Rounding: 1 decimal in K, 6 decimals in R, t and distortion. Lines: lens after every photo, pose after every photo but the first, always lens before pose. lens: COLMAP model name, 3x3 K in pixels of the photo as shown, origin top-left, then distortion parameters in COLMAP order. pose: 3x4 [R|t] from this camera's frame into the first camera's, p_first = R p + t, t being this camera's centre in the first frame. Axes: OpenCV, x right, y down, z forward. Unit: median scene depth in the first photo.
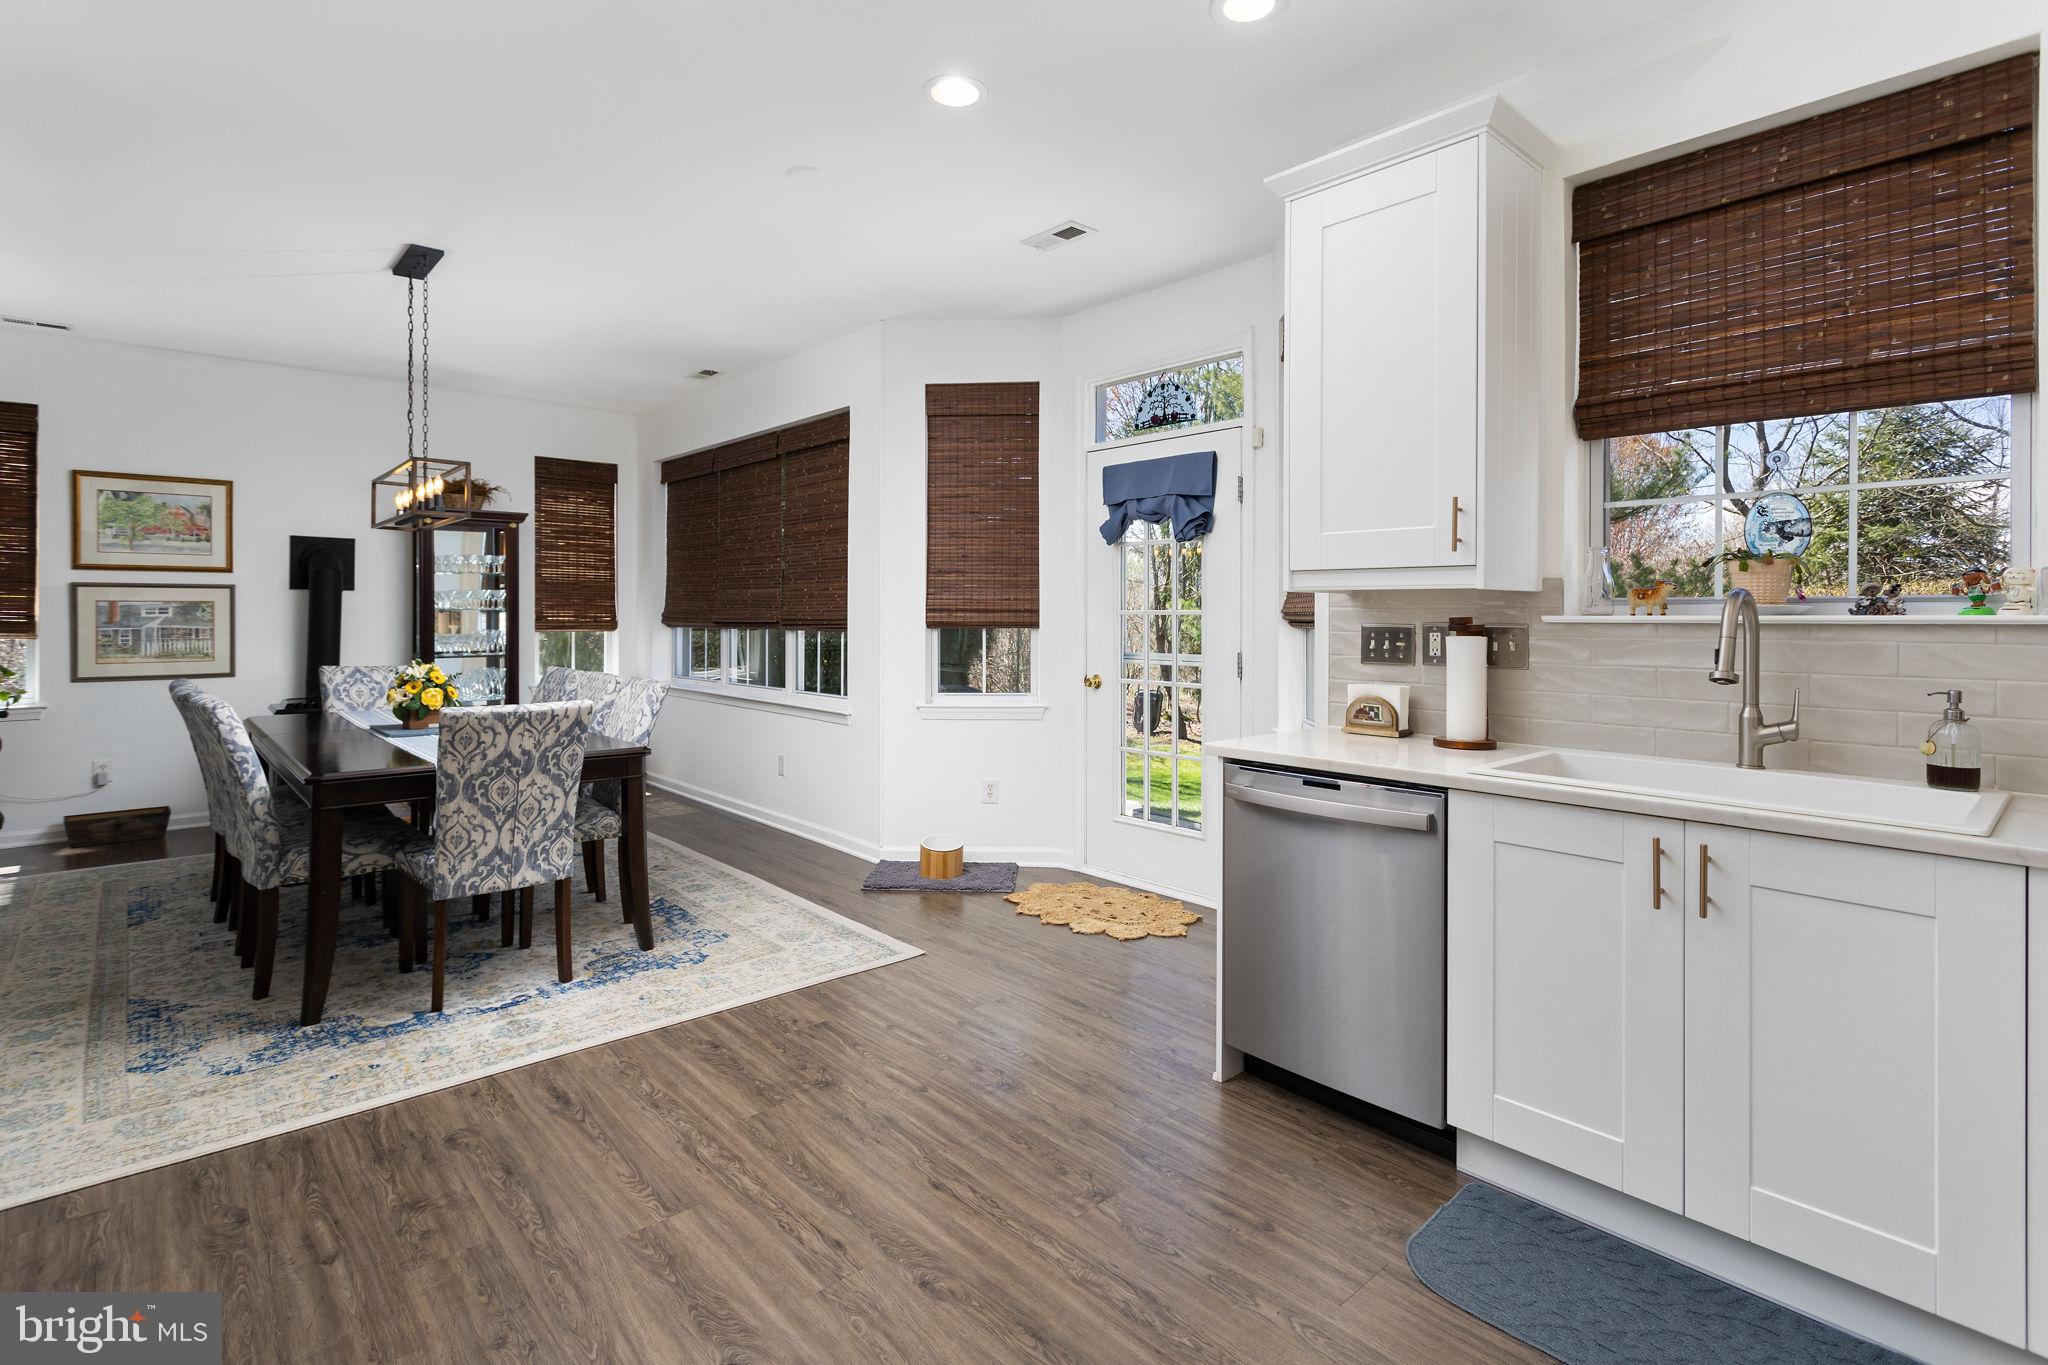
lens RADIAL K [[985.0, 0, 1026.1], [0, 985.0, 608.3], [0, 0, 1]] dist [0.002613, 0.000710]
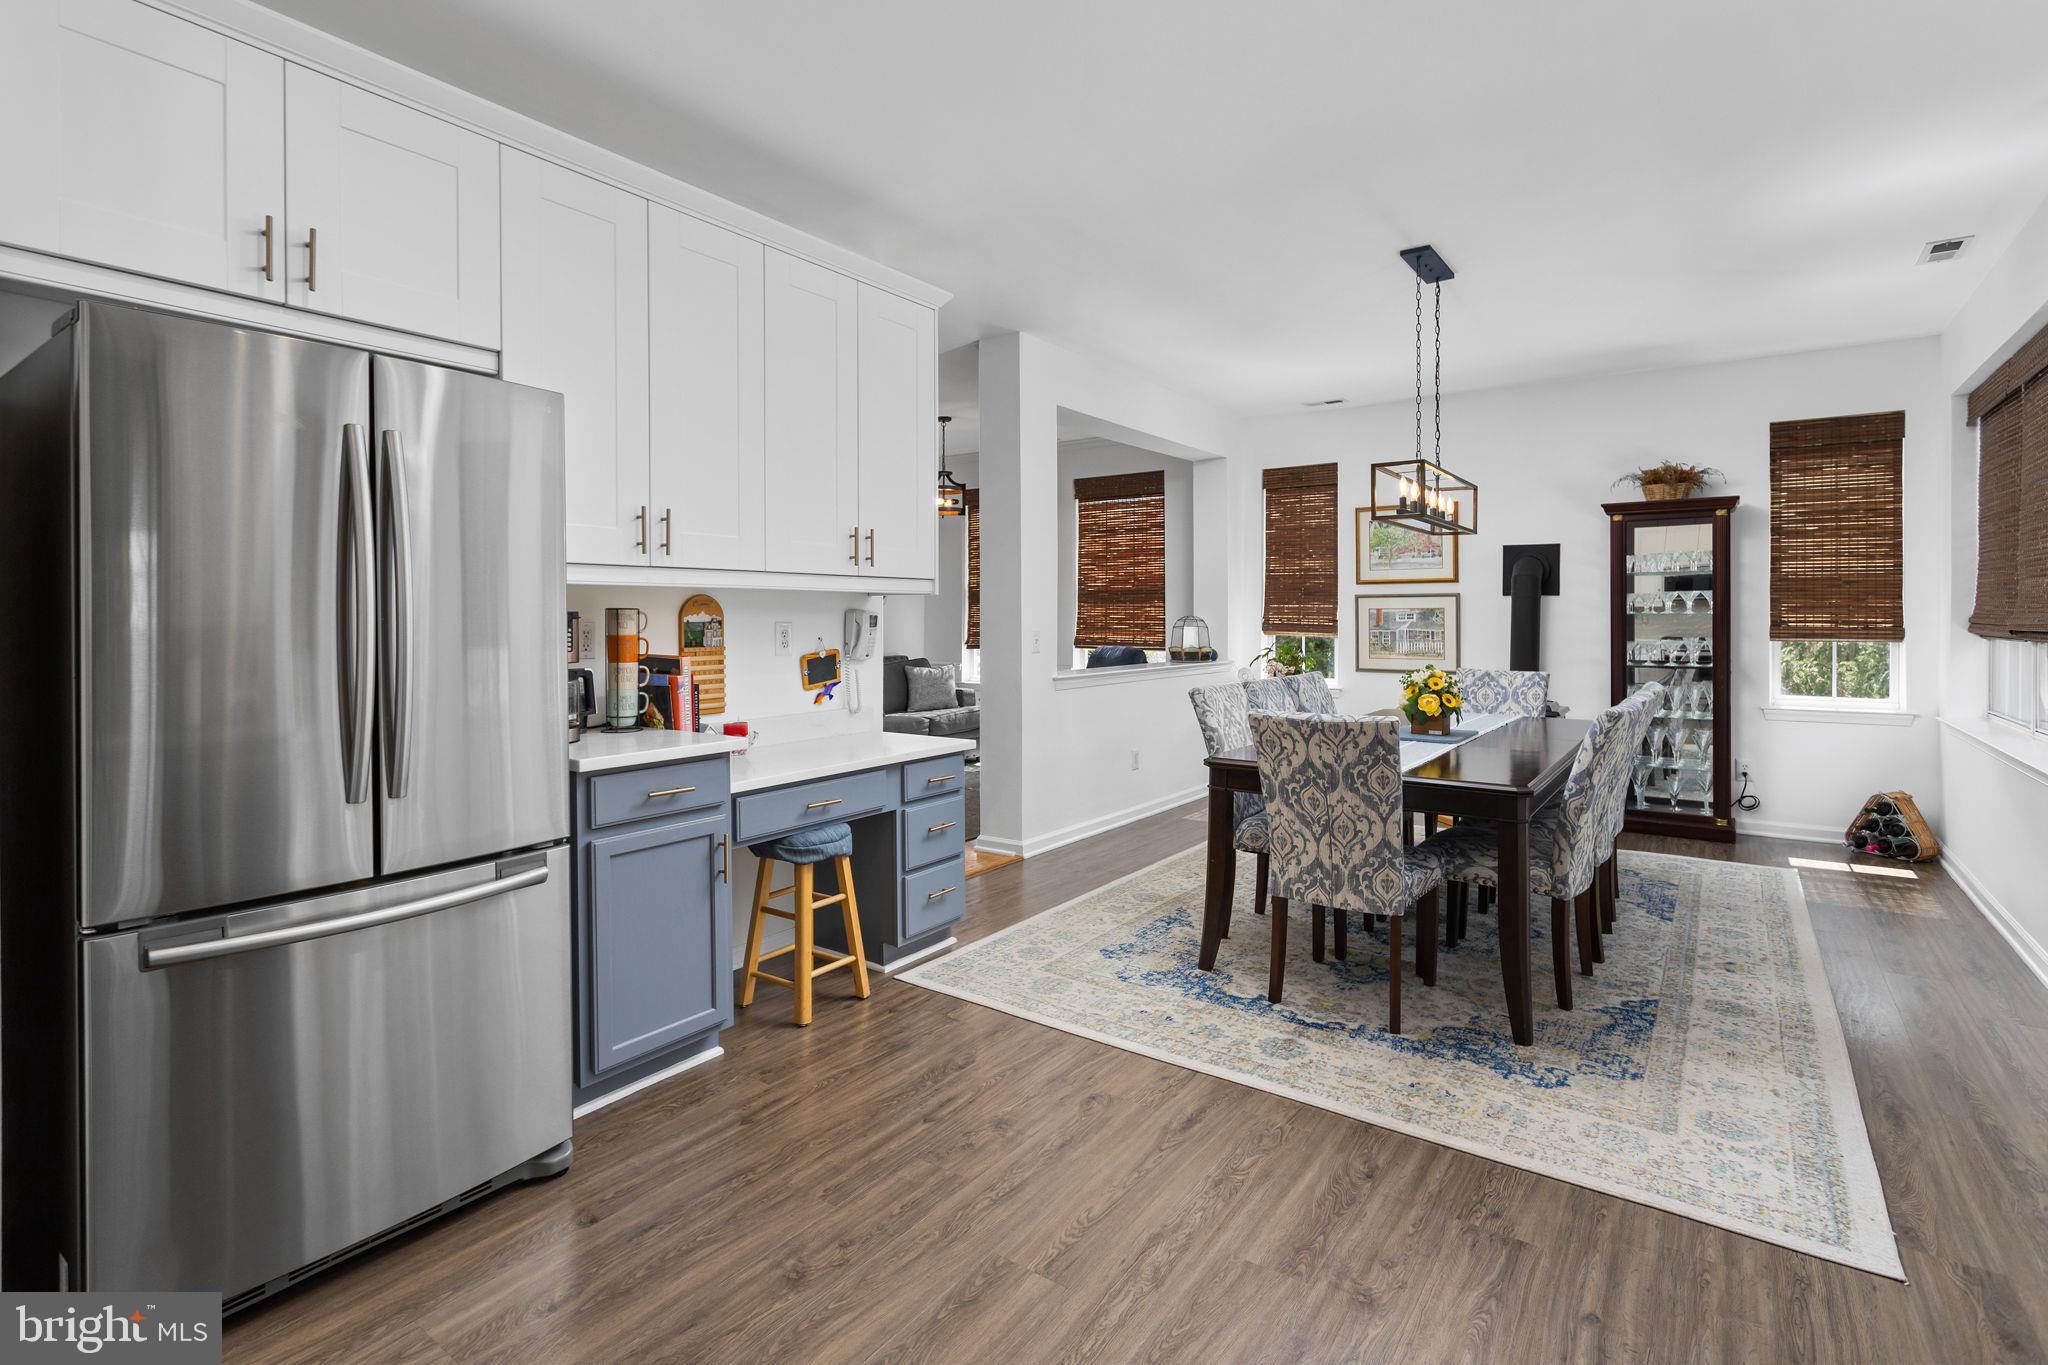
lens RADIAL K [[978.4, 0, 1026.8], [0, 978.4, 626.6], [0, 0, 1]] dist [-0.001175, 0.000585]
pose [[0.212798, 0.006608, -0.977074, 0.336133], [0.005528, 0.999953, 0.007967, 0.005110], [0.977081, -0.007096, 0.212752, 0.516198]]
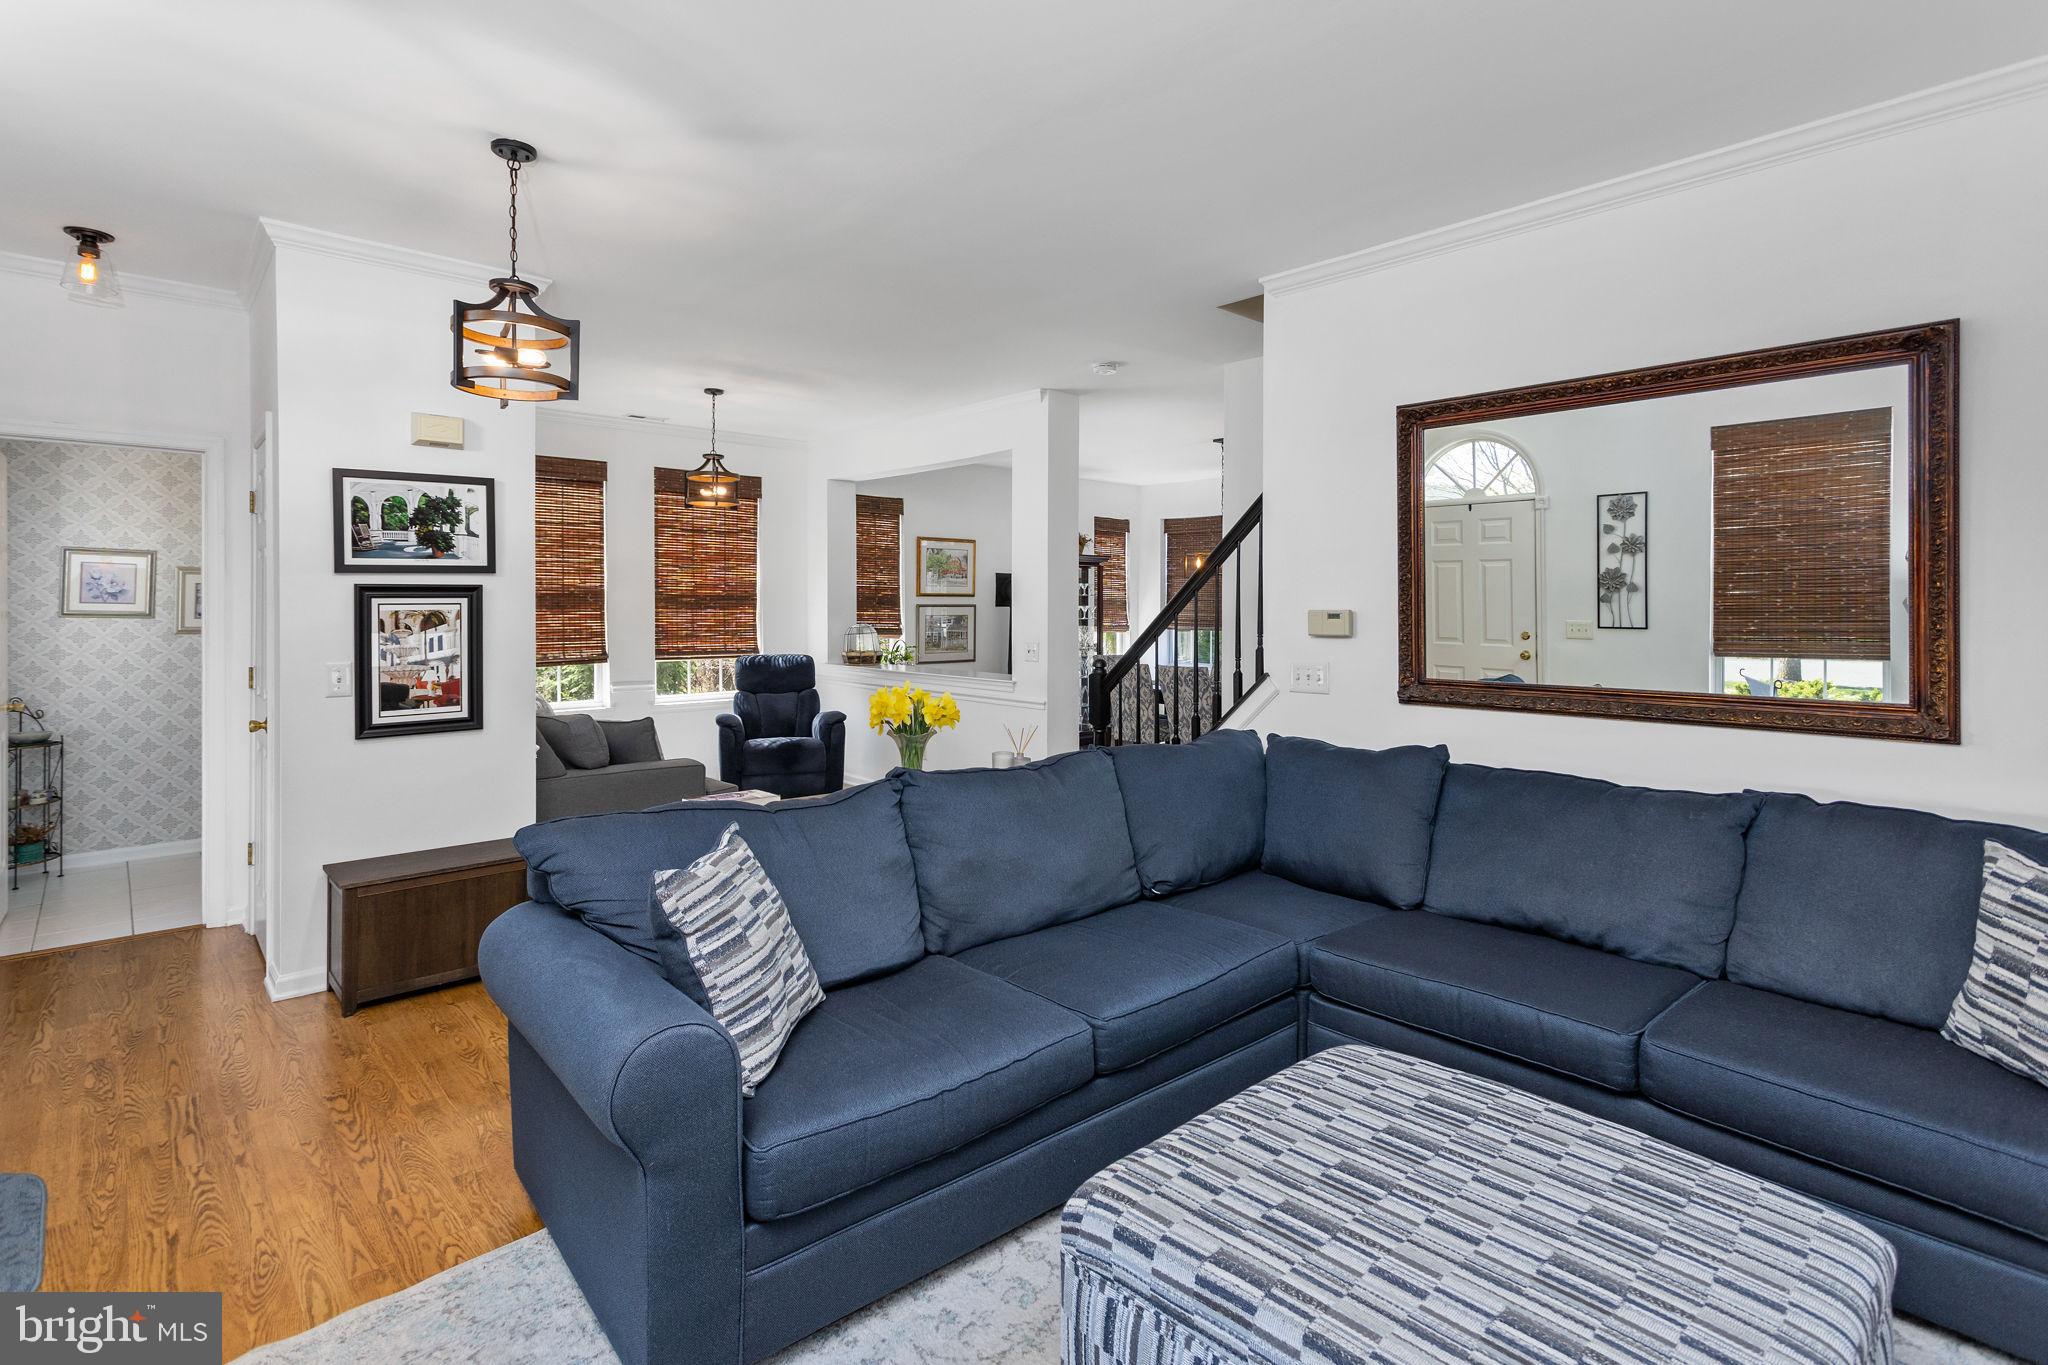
lens RADIAL K [[985.0, 0, 1026.1], [0, 985.0, 608.3], [0, 0, 1]] dist [0.002613, 0.000710]
pose [[0.999964, -0.001227, 0.008435, -1.349131], [0.001178, 0.999983, 0.005784, -0.049286], [-0.008442, -0.005774, 0.999948, -1.112586]]
